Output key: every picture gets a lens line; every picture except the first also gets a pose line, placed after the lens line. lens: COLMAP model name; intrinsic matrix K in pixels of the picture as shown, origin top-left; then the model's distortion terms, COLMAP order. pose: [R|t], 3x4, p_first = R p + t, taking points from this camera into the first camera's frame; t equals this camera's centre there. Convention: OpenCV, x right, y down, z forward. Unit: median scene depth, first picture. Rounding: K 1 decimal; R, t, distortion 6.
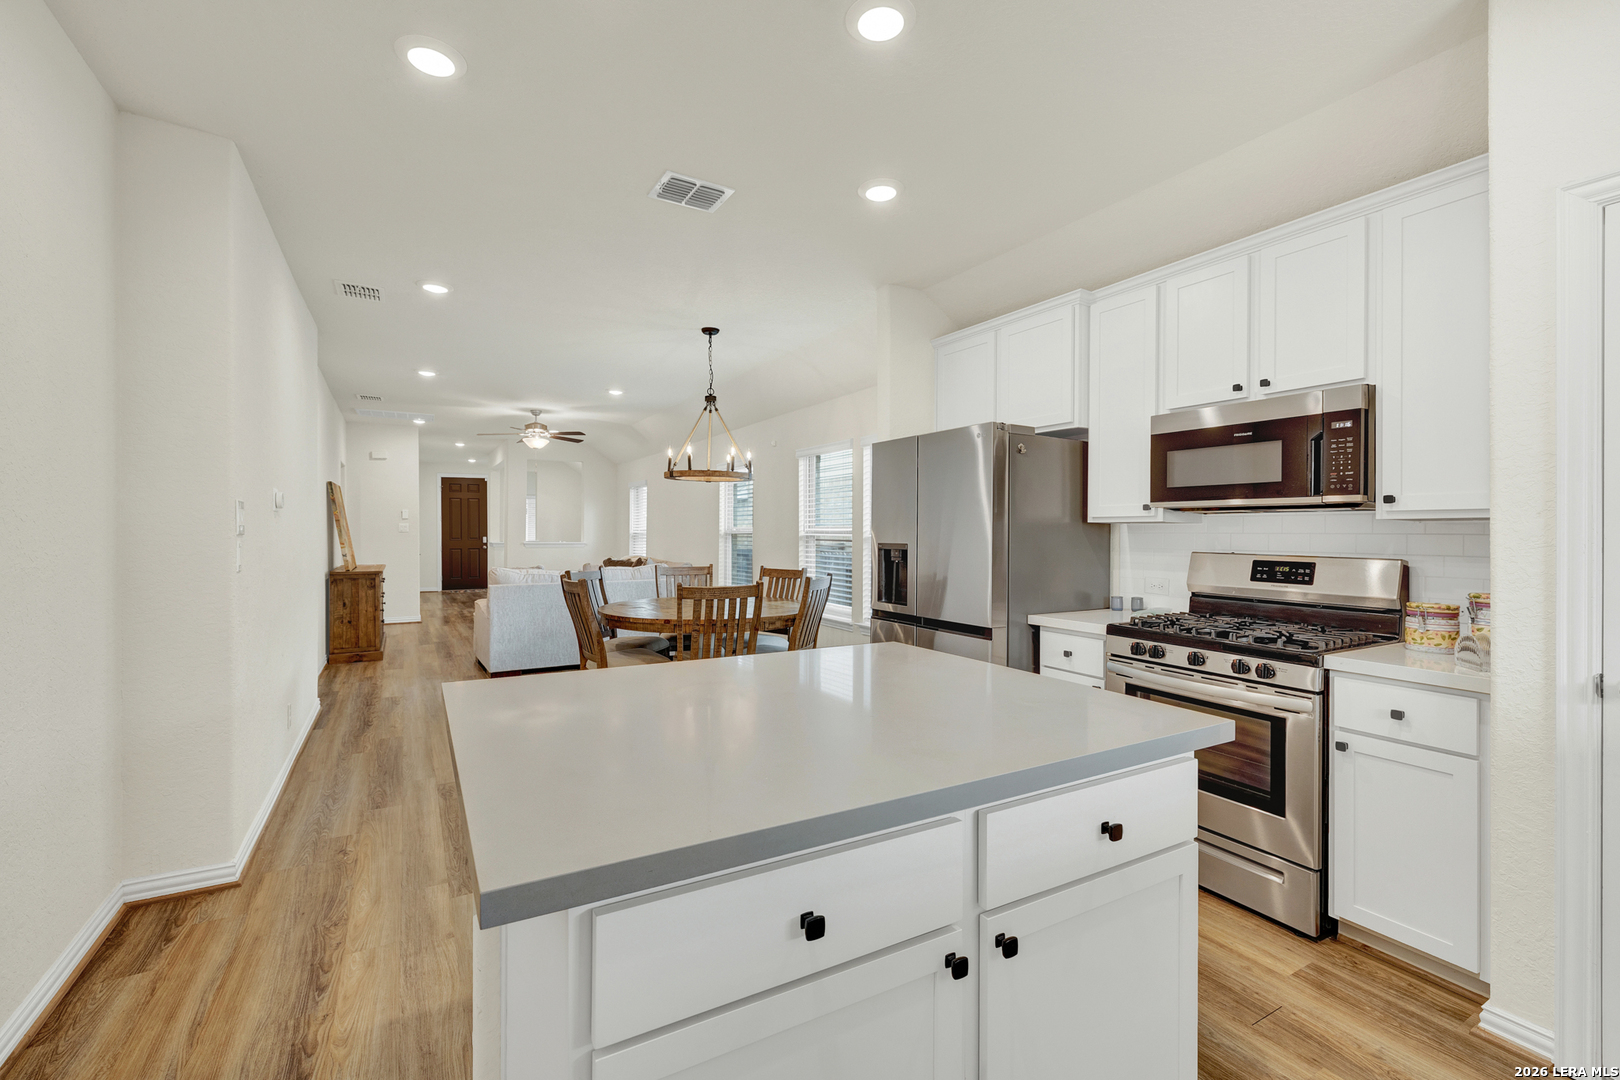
lens RADIAL K [[698.5, 0, 797.8], [0, 698.5, 527.3], [0, 0, 1]] dist [0.002847, 0.000432]
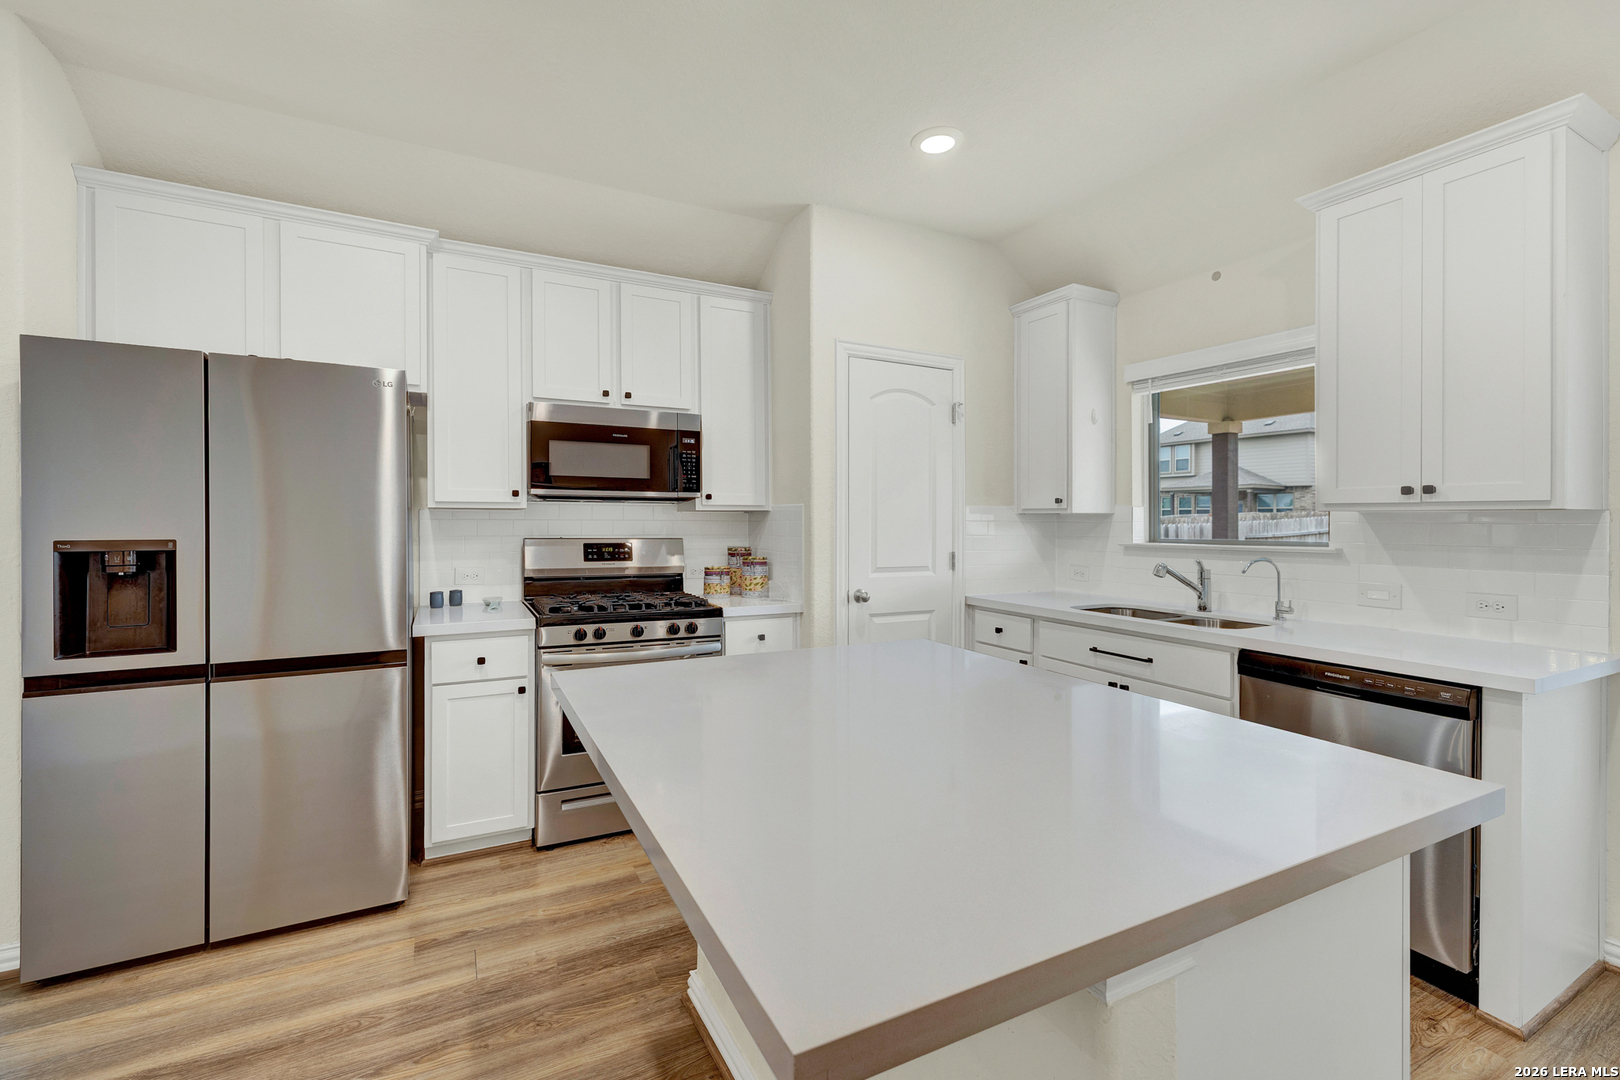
lens RADIAL K [[695.8, 0, 809.0], [0, 695.8, 518.0], [0, 0, 1]] dist [0.001357, 0.000365]
pose [[0.039158, 0.001498, 0.999232, -0.391566], [-0.007337, 0.999972, -0.001211, 0.003090], [-0.999206, -0.007284, 0.039168, 0.483687]]
